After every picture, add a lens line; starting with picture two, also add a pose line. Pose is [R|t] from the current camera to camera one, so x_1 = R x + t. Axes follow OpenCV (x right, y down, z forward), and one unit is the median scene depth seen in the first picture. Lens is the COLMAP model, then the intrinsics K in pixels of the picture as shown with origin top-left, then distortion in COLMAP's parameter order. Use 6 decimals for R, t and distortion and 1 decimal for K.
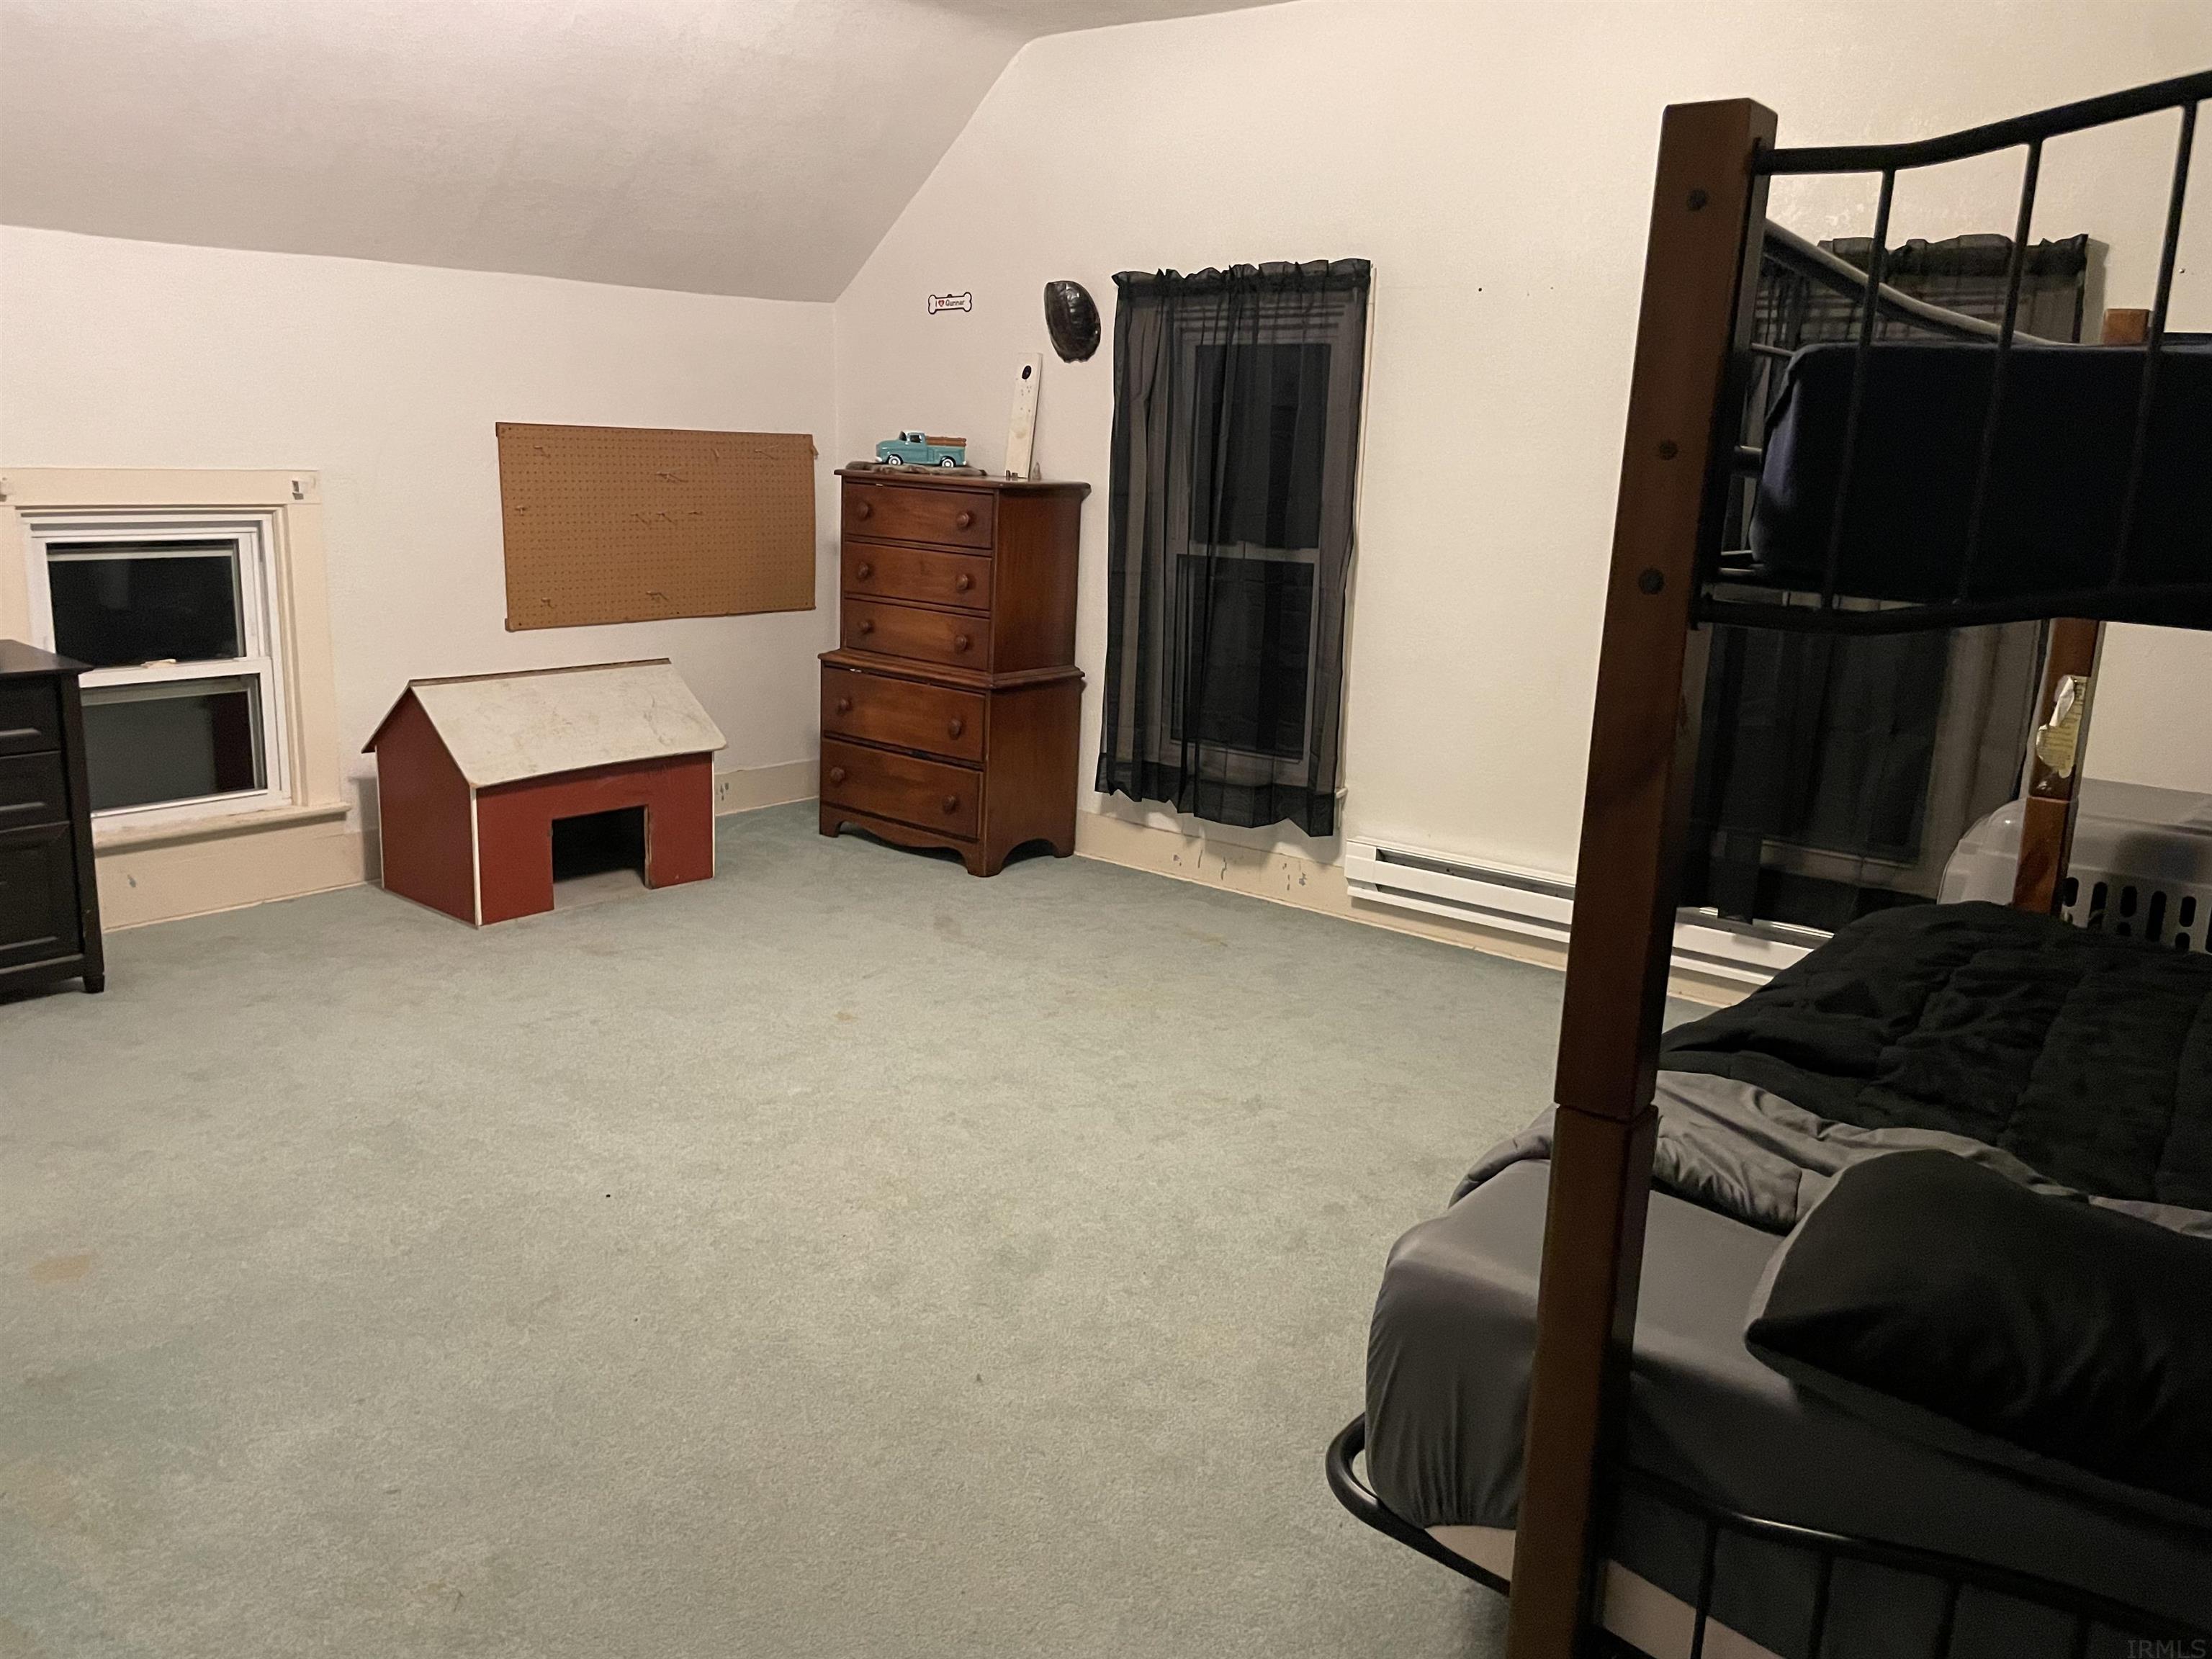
lens RADIAL K [[1677.7, 0, 1099.6], [0, 1677.7, 820.4], [0, 0, 1]] dist [0.084302, -0.121636]
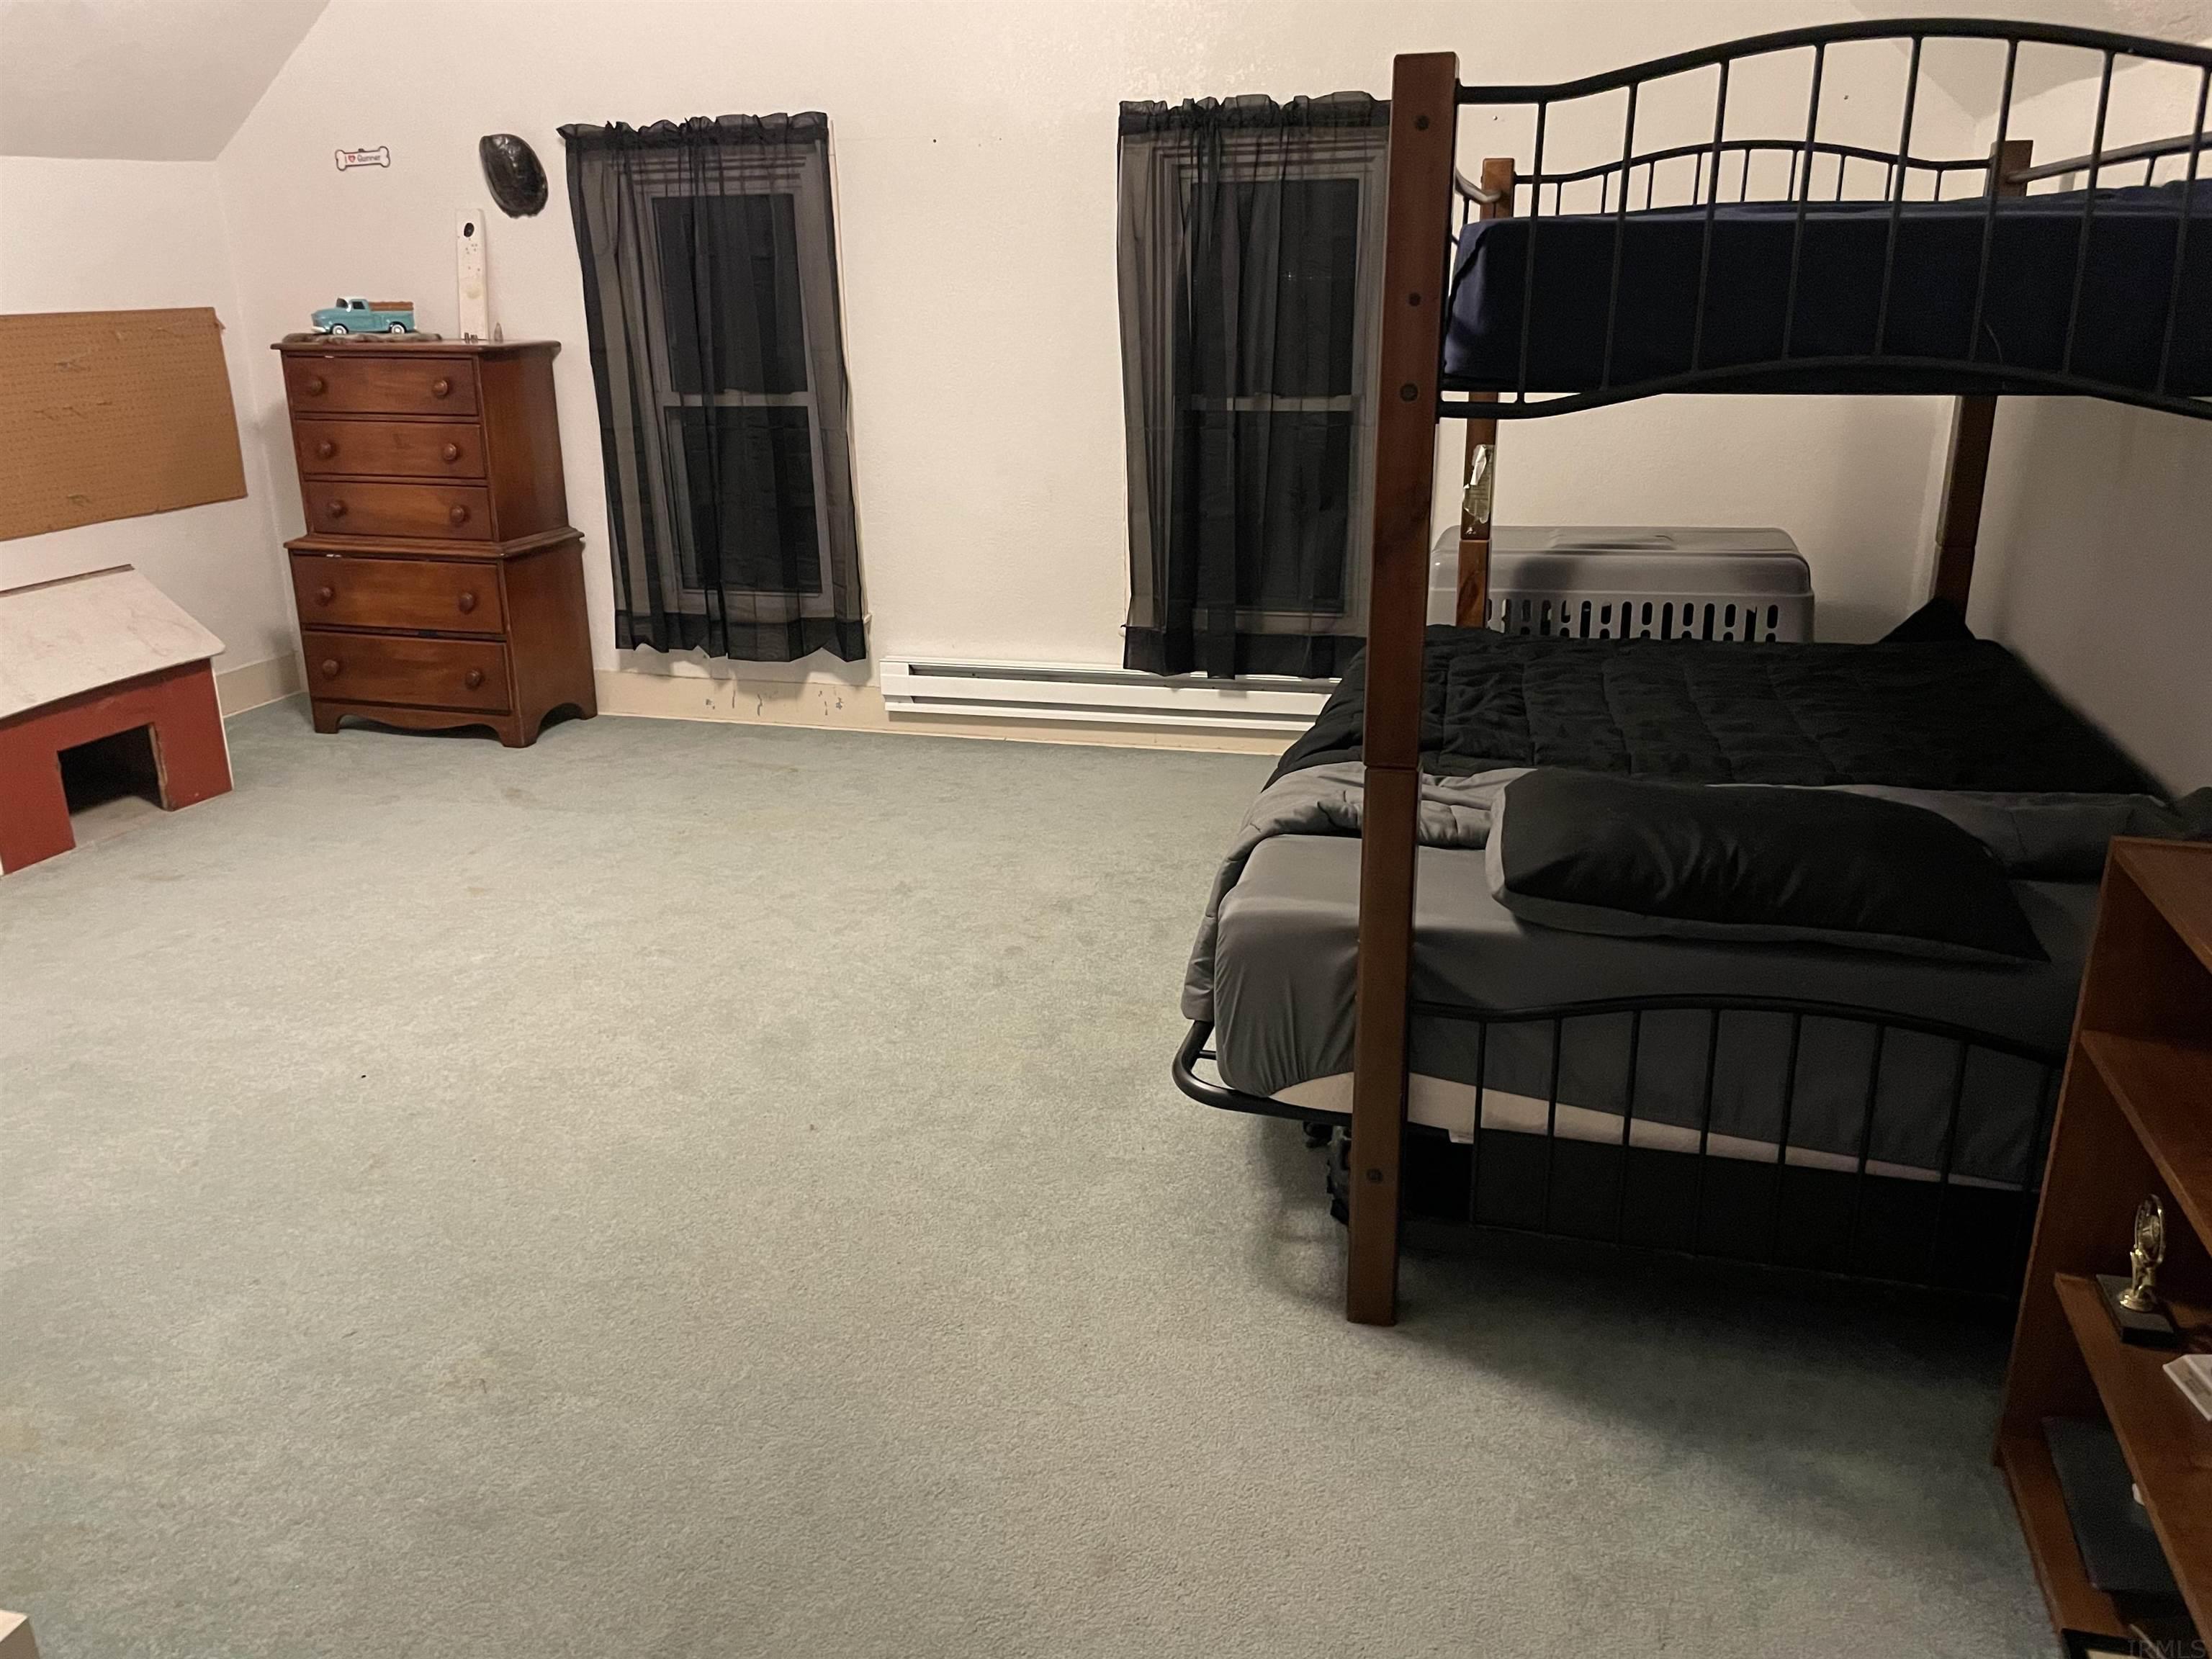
lens RADIAL K [[1677.7, 0, 1092.2], [0, 1677.7, 836.6], [0, 0, 1]] dist [0.084302, -0.121636]
pose [[0.913193, -0.174429, 0.368311, -0.158122], [0.136180, 0.982429, 0.127624, 0.003631], [-0.384101, -0.066389, 0.920901, -0.078713]]
